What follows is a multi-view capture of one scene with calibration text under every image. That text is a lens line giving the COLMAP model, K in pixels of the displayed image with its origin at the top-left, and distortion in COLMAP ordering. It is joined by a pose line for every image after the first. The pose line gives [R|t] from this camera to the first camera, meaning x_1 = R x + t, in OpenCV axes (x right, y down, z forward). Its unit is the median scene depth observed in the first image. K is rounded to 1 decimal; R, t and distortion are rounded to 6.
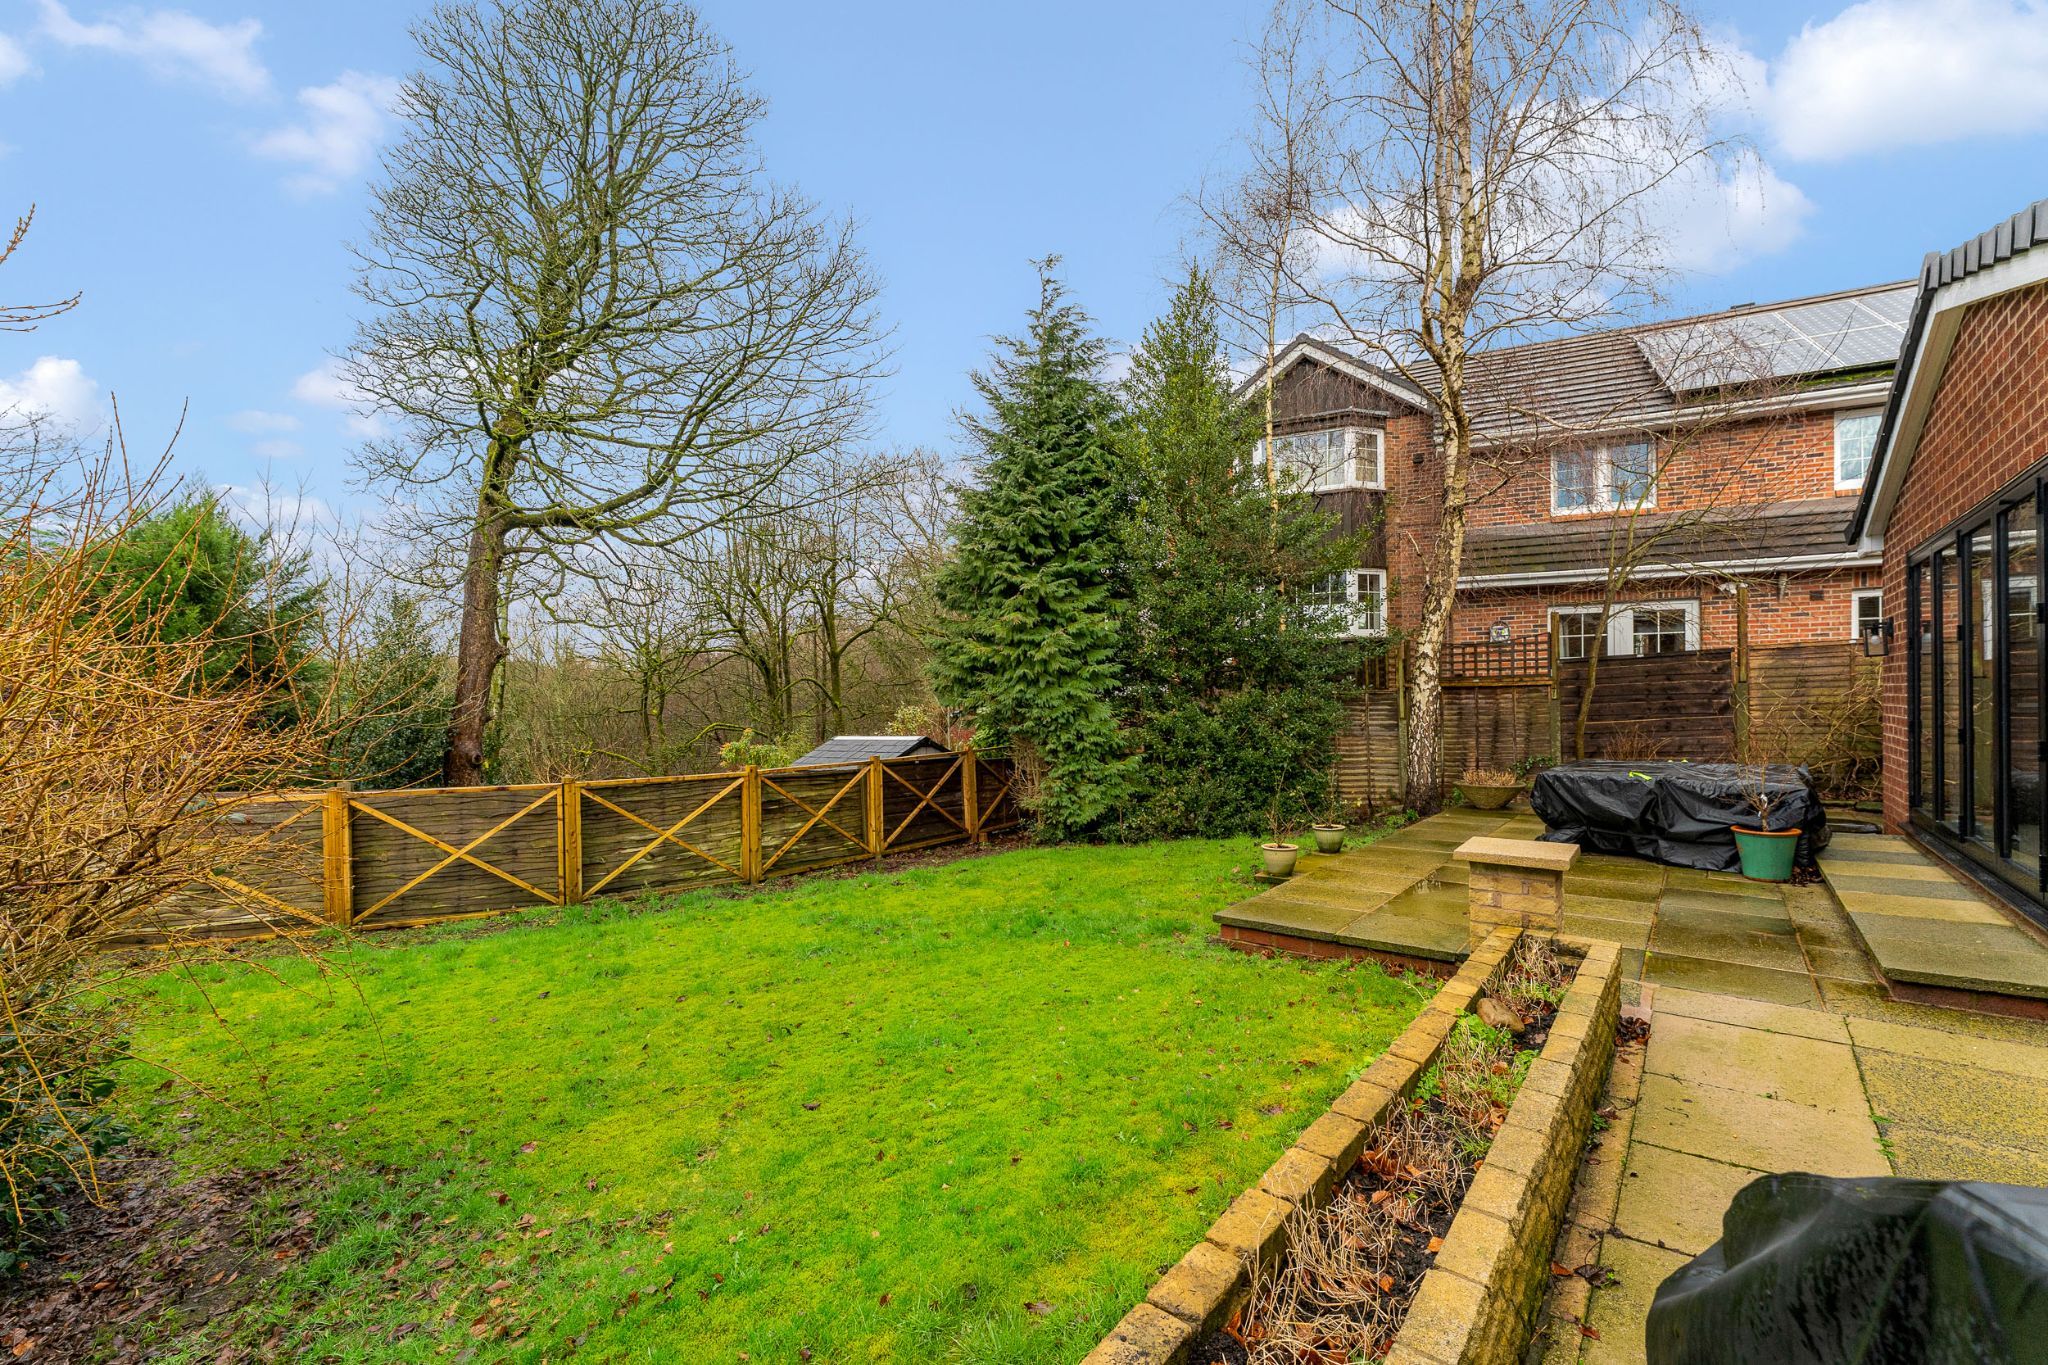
lens RADIAL K [[844.3, 0, 1028.2], [0, 844.3, 688.0], [0, 0, 1]] dist [0.000711, -0.000143]
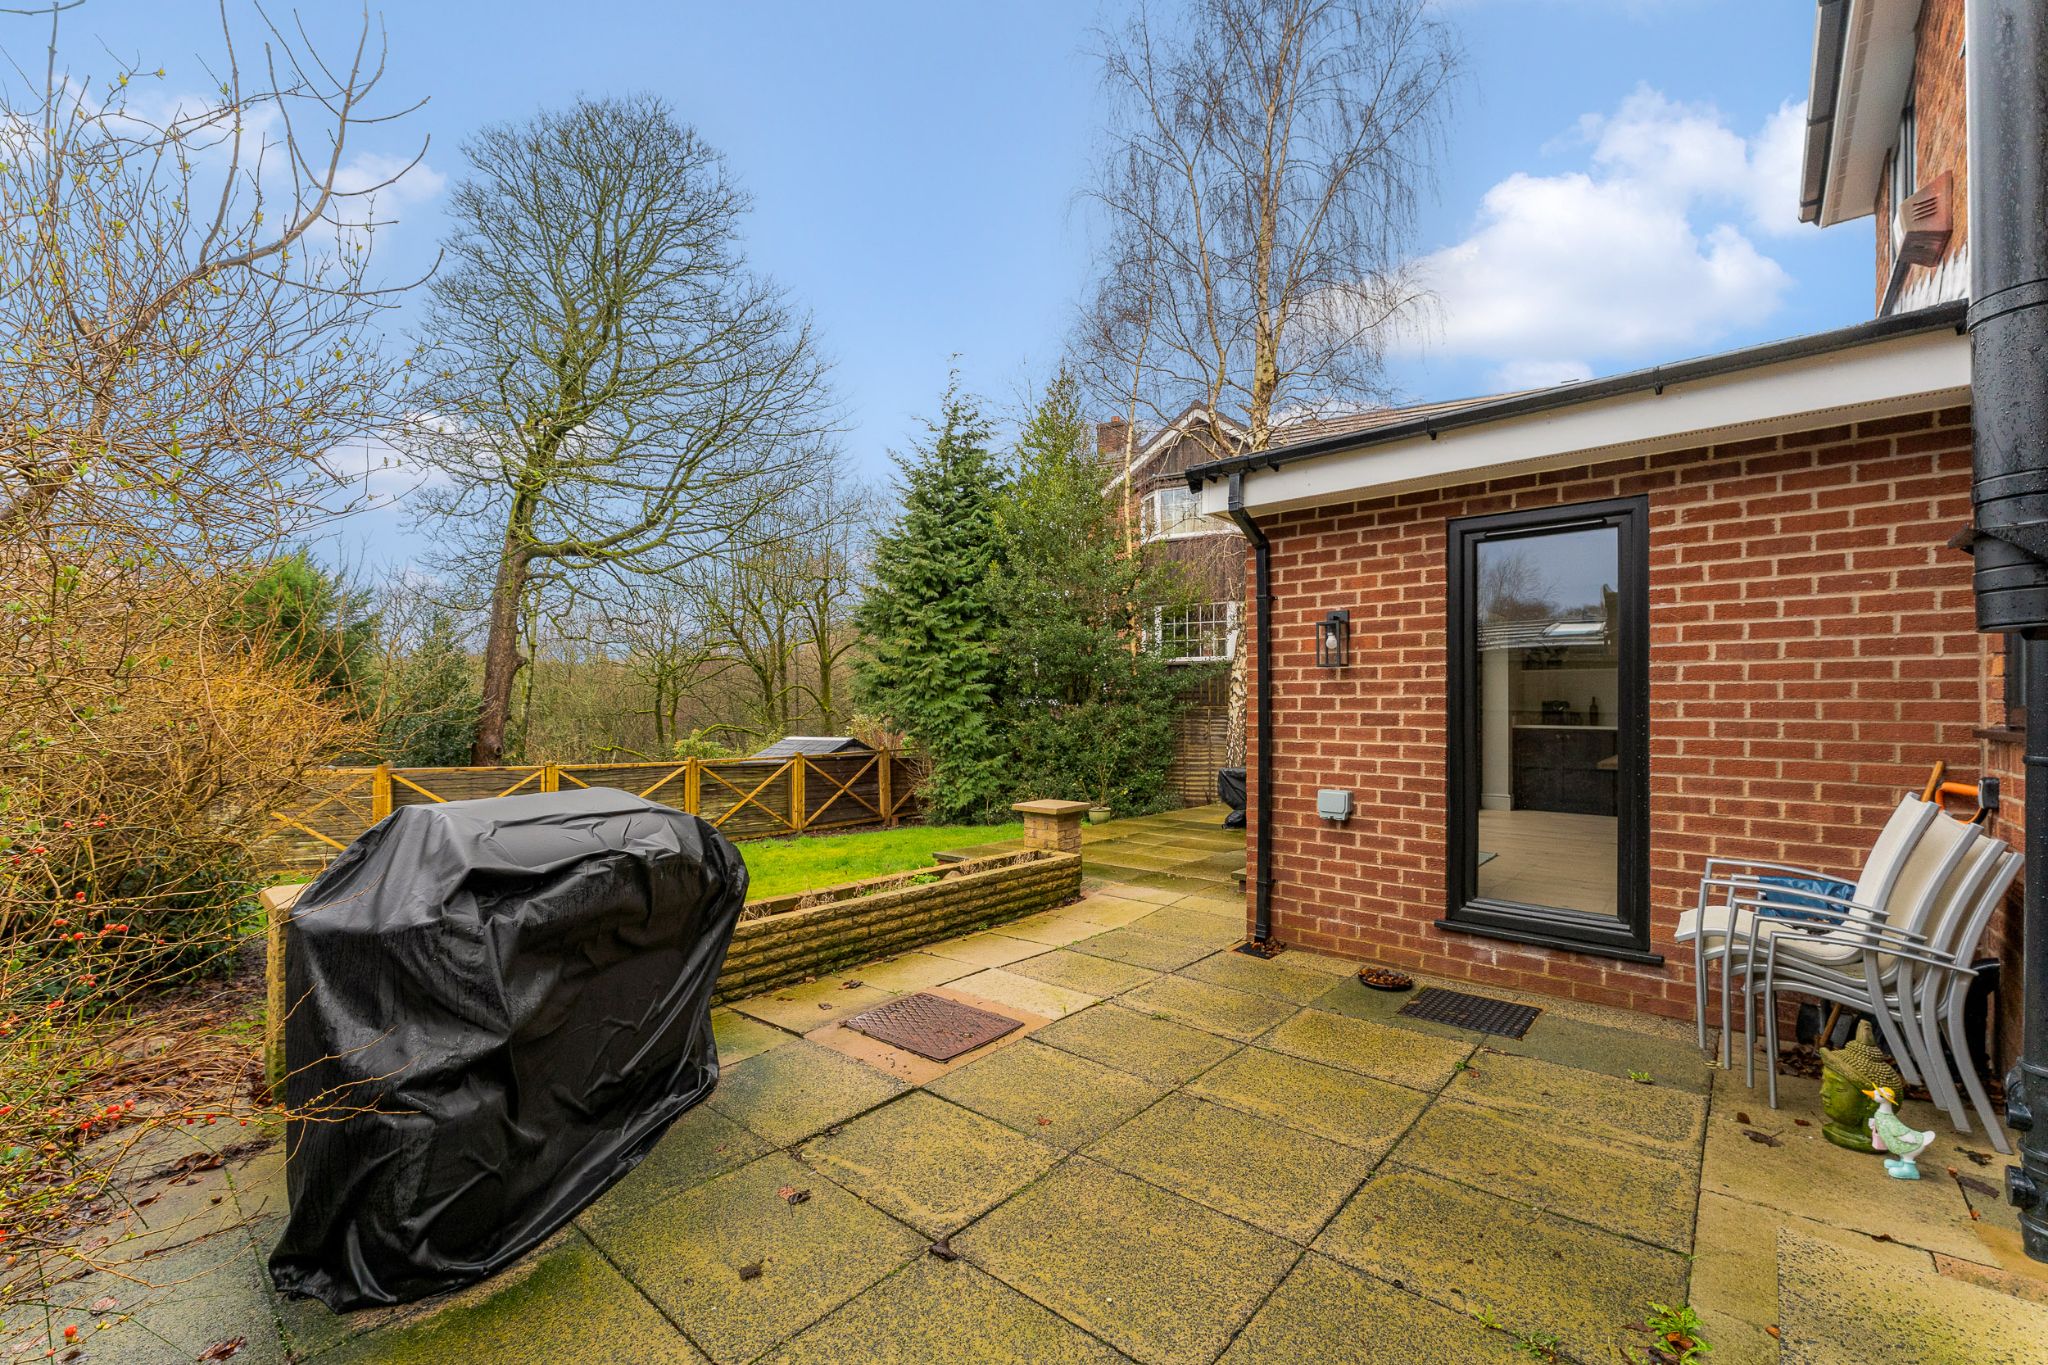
lens RADIAL K [[838.5, 0, 1024.0], [0, 838.5, 682.5], [0, 0, 1]] dist [0.001055, 0.000137]
pose [[0.999176, 0.015755, -0.037416, 0.196384], [-0.016310, 0.999761, -0.014591, -0.010548], [0.037178, 0.015189, 0.999193, -0.236863]]
